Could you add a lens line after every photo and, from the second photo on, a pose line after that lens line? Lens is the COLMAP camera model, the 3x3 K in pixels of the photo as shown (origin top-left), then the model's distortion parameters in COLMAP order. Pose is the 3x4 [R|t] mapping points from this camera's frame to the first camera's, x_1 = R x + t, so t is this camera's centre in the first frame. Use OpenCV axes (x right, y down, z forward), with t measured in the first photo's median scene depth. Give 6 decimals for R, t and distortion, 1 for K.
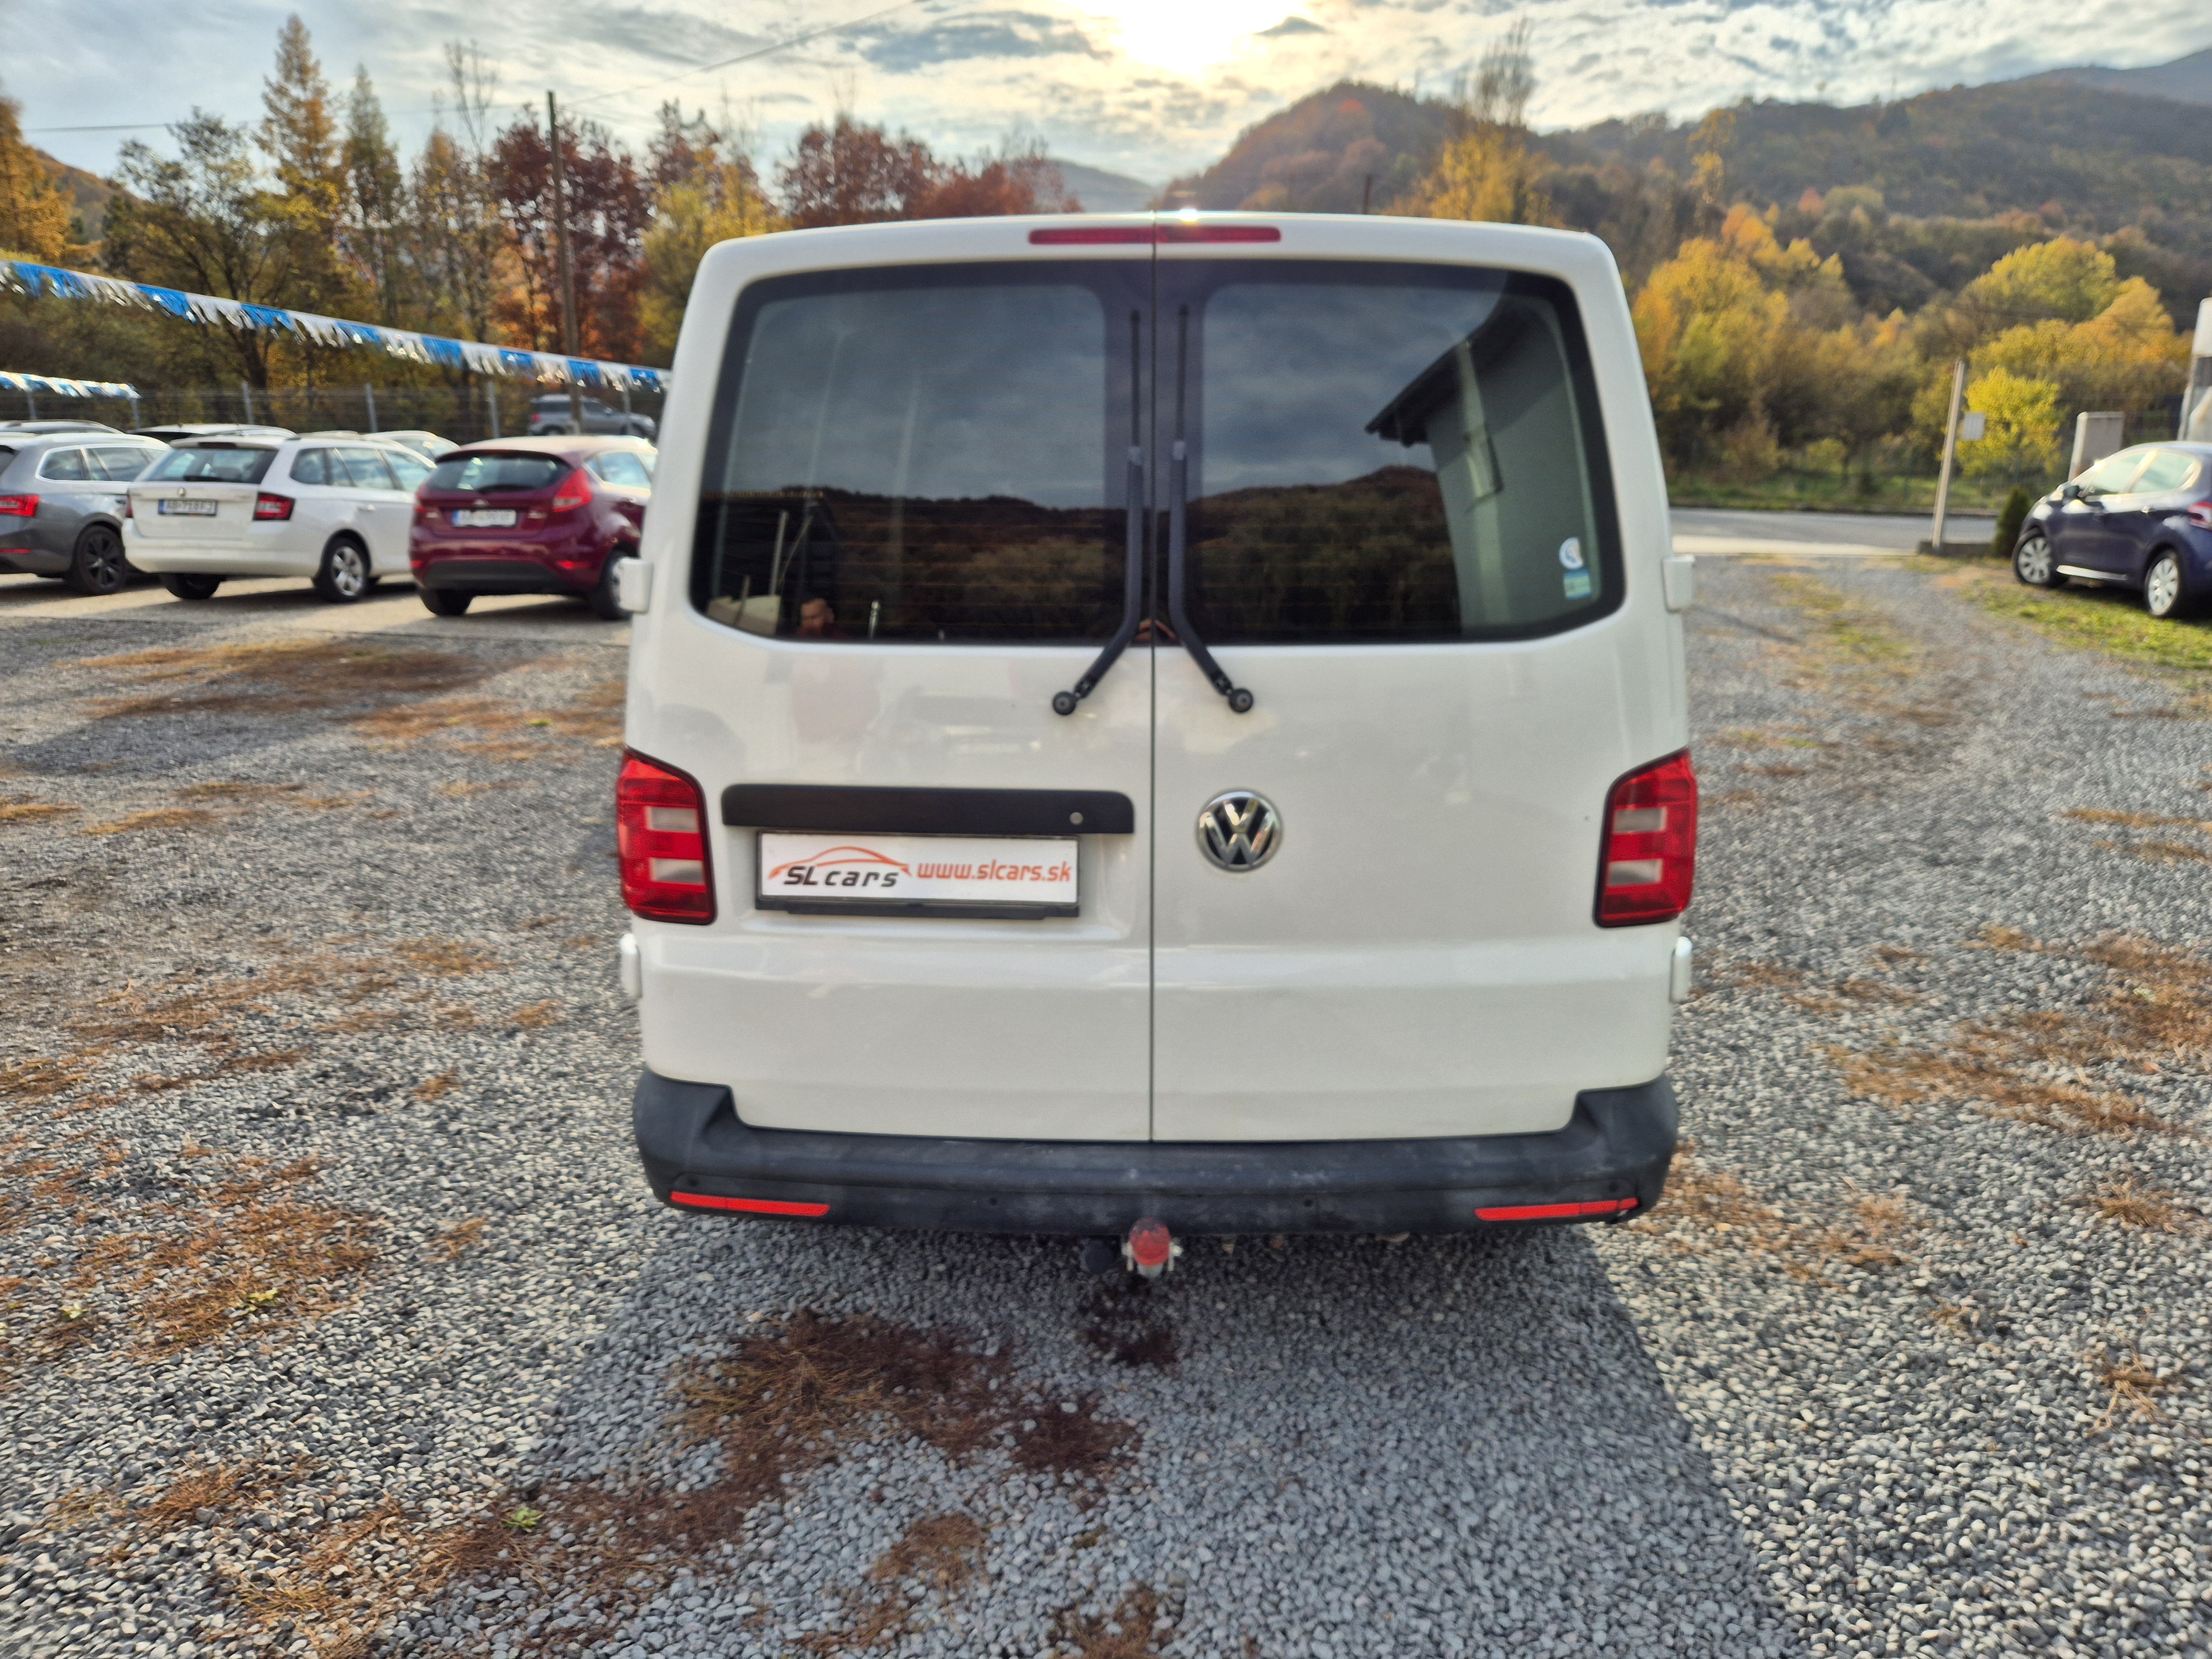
lens RADIAL K [[1490.4, 0, 1106.0], [0, 1490.4, 829.5], [0, 0, 1]] dist [0.078877, -0.069487]
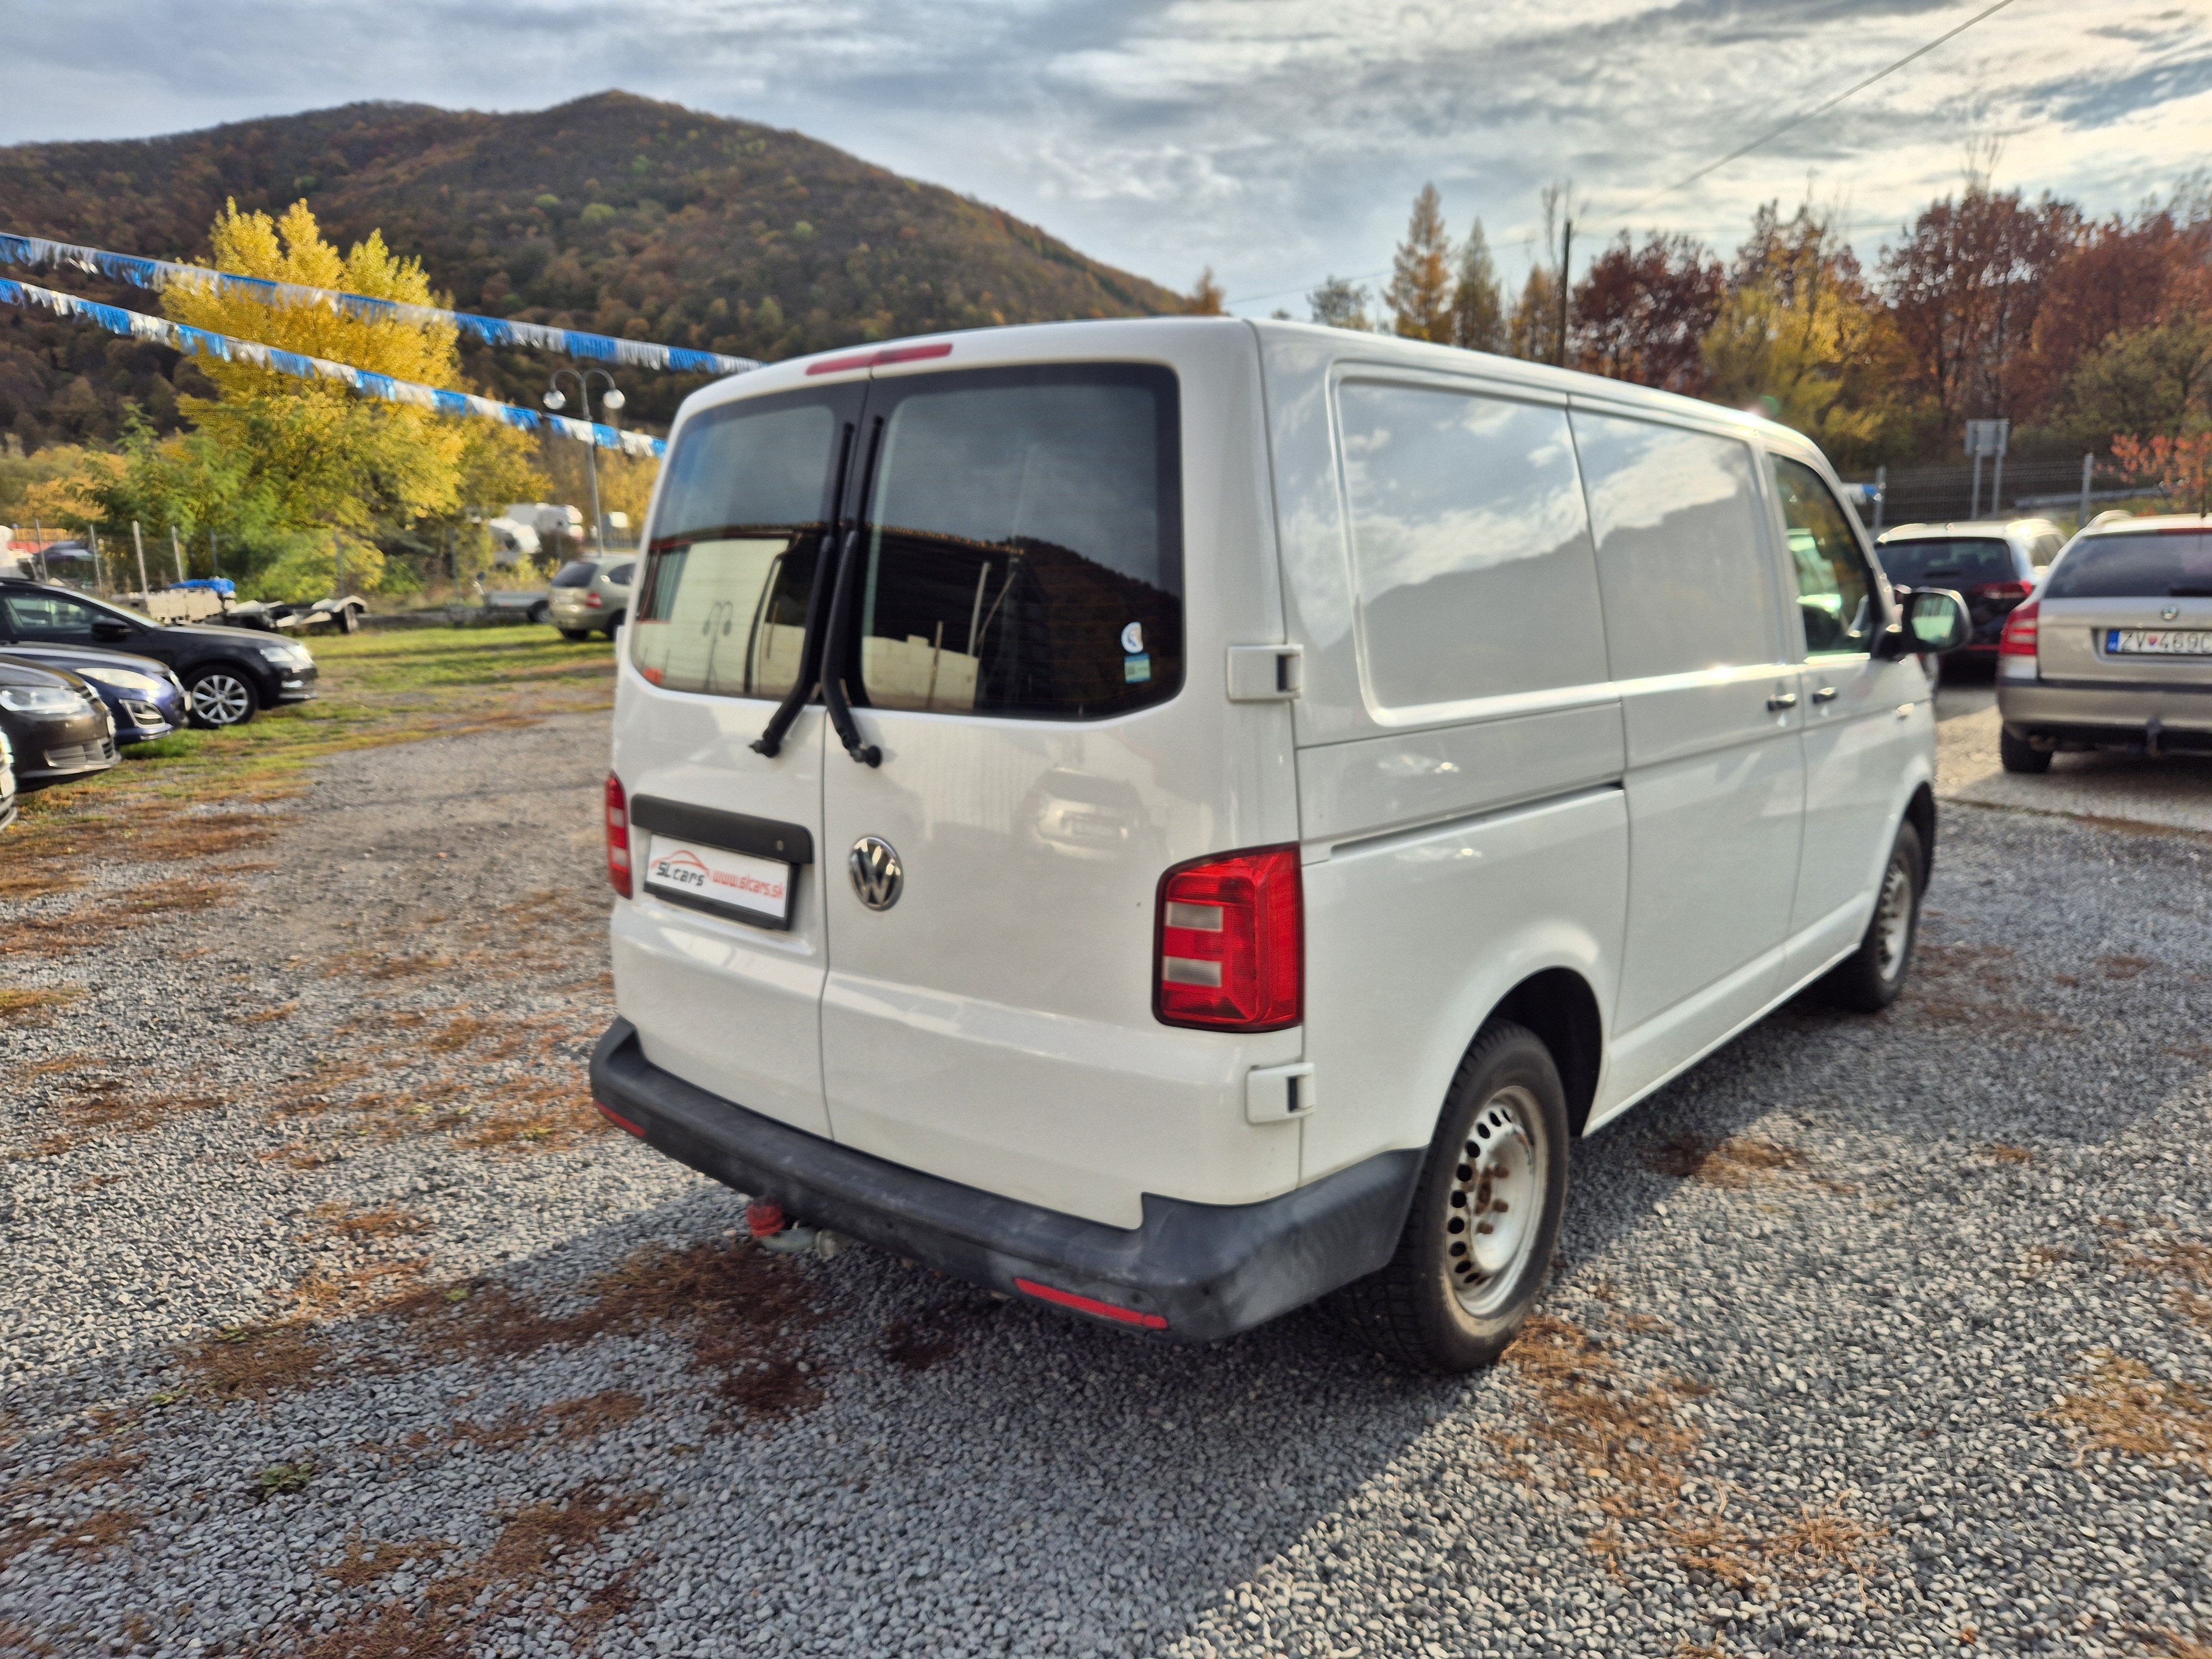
lens RADIAL K [[1490.4, 0, 1106.0], [0, 1490.4, 829.5], [0, 0, 1]] dist [0.078877, -0.069487]
pose [[0.781493, 0.104109, -0.615167, 0.738640], [-0.144749, 0.989332, -0.016455, -0.030778], [0.606891, 0.101904, 0.788225, 0.176698]]
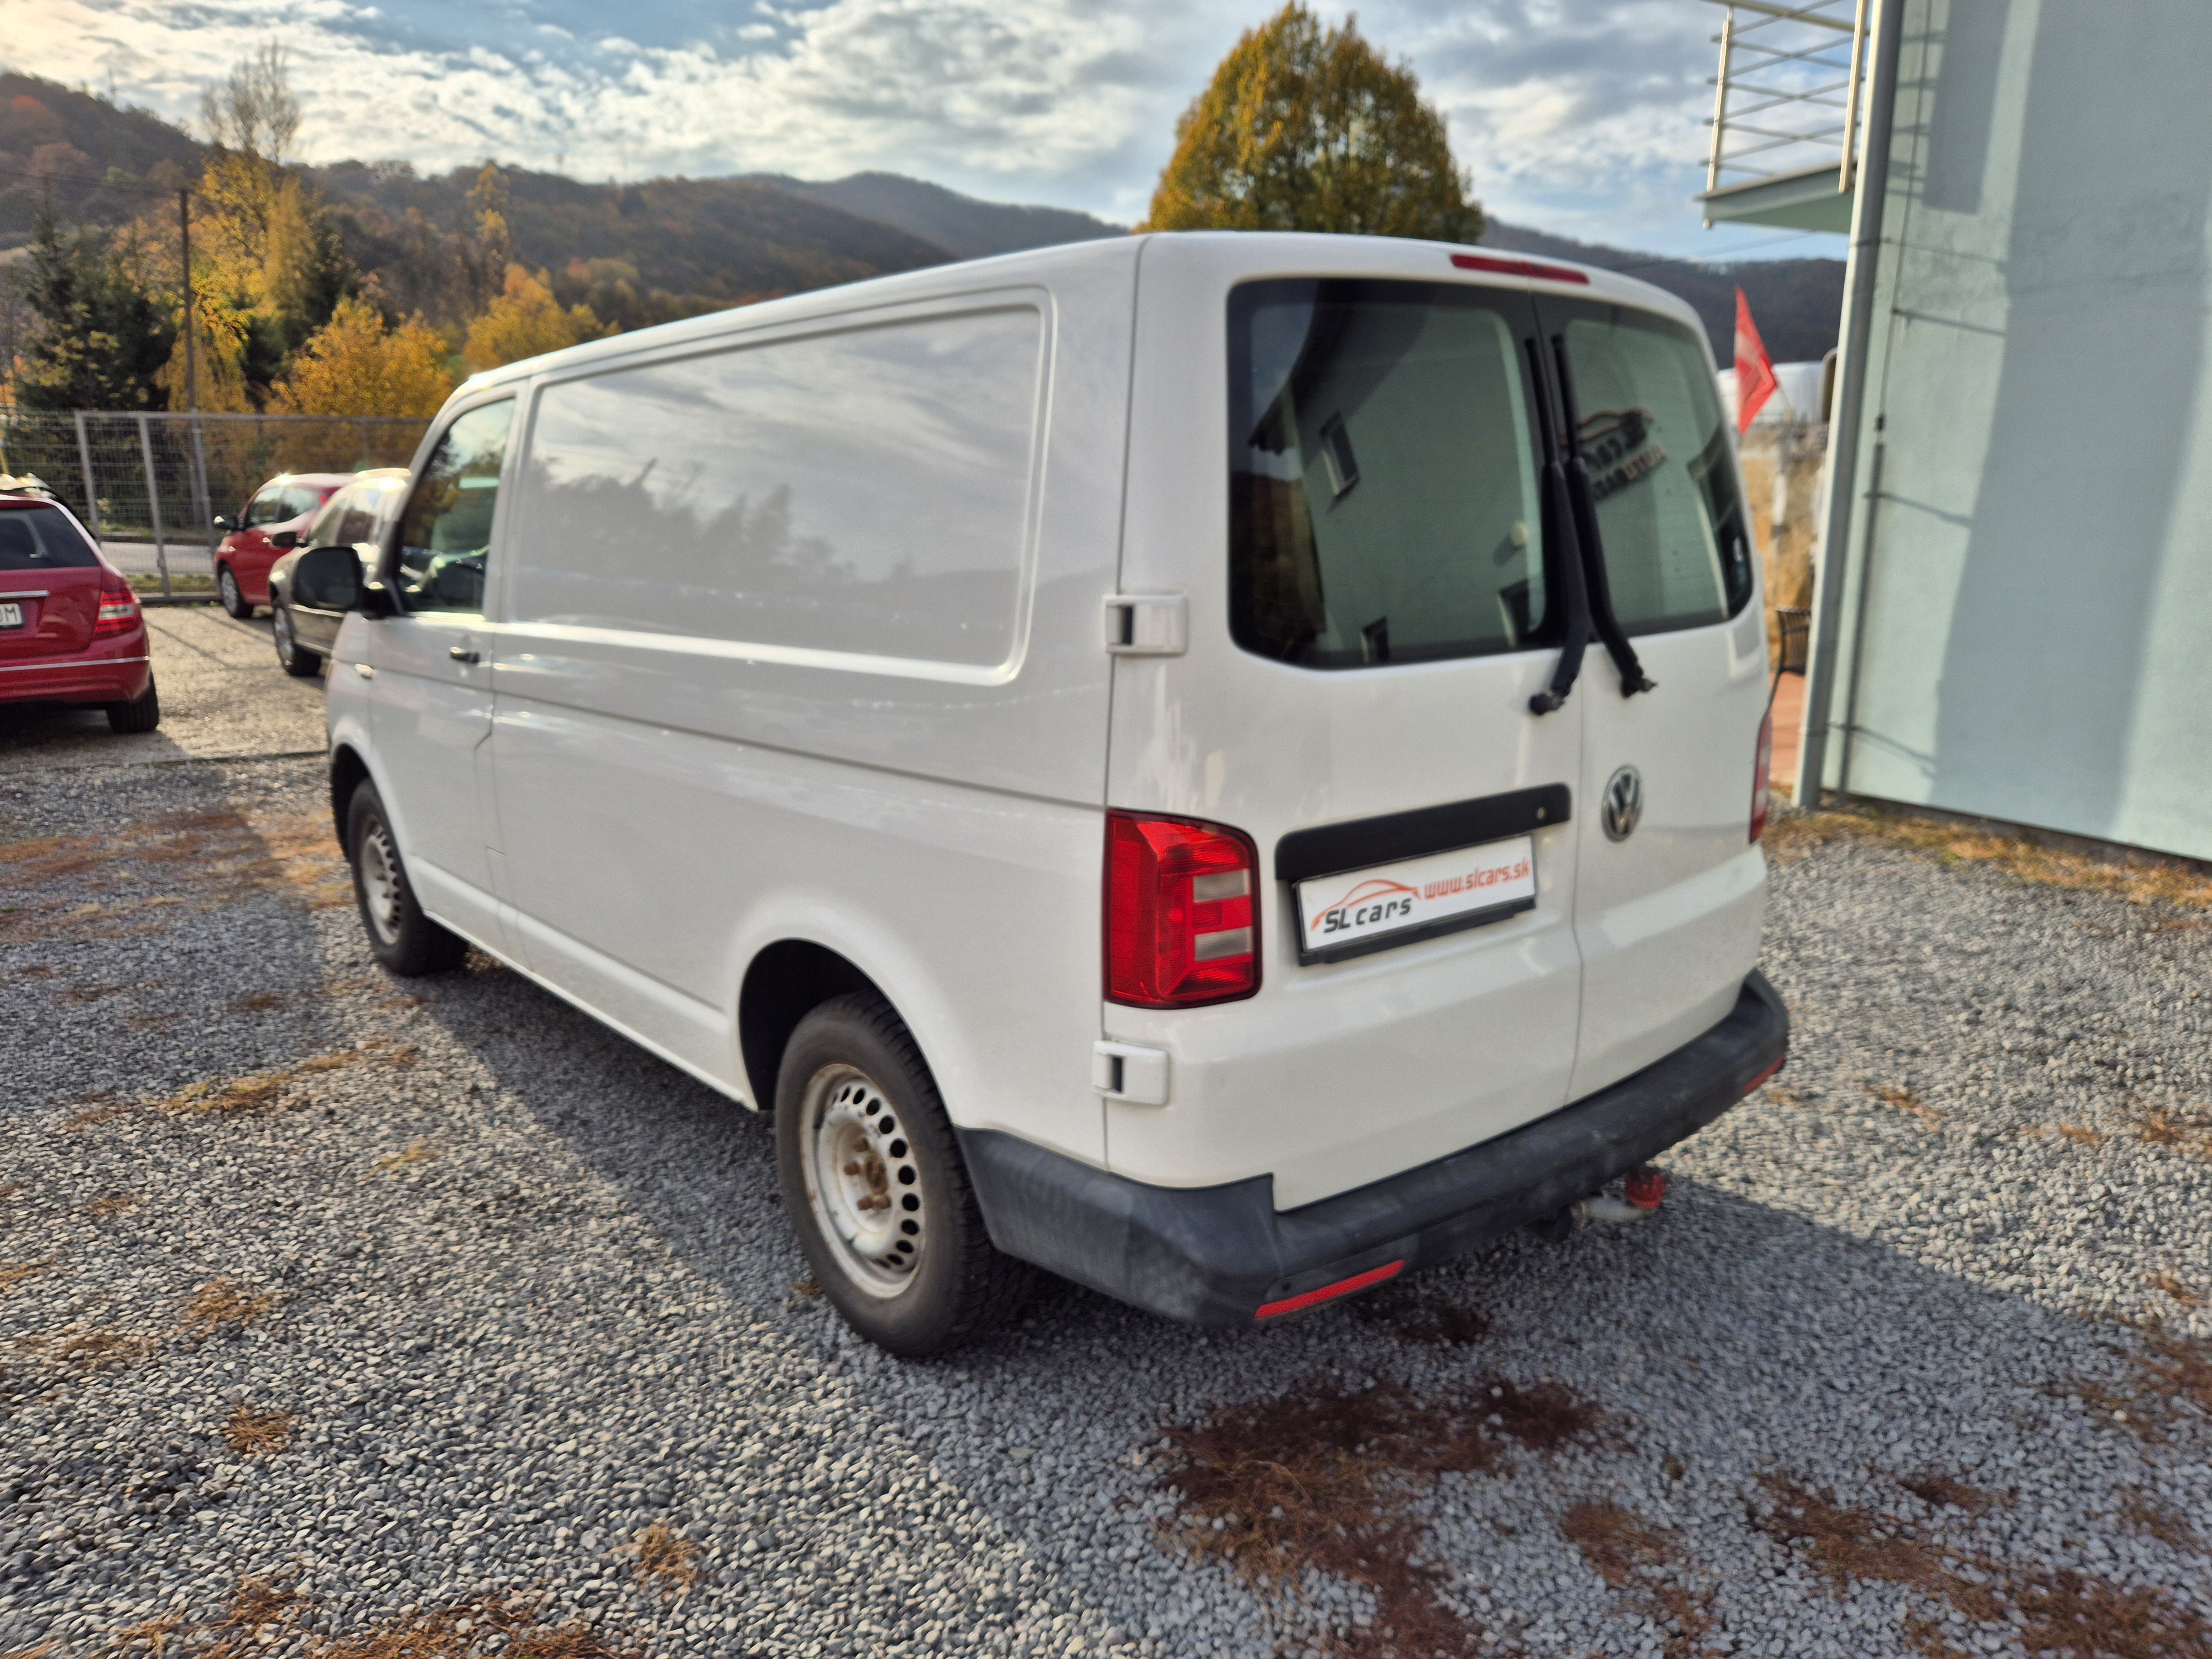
lens RADIAL K [[1528.1, 0, 1024.9], [0, 1528.1, 835.1], [0, 0, 1]] dist [0.016738, -0.000430]
pose [[0.758323, -0.146205, 0.635272, -0.790193], [0.166539, 0.985636, 0.028043, -0.066854], [-0.630247, 0.084532, 0.771779, 0.323829]]
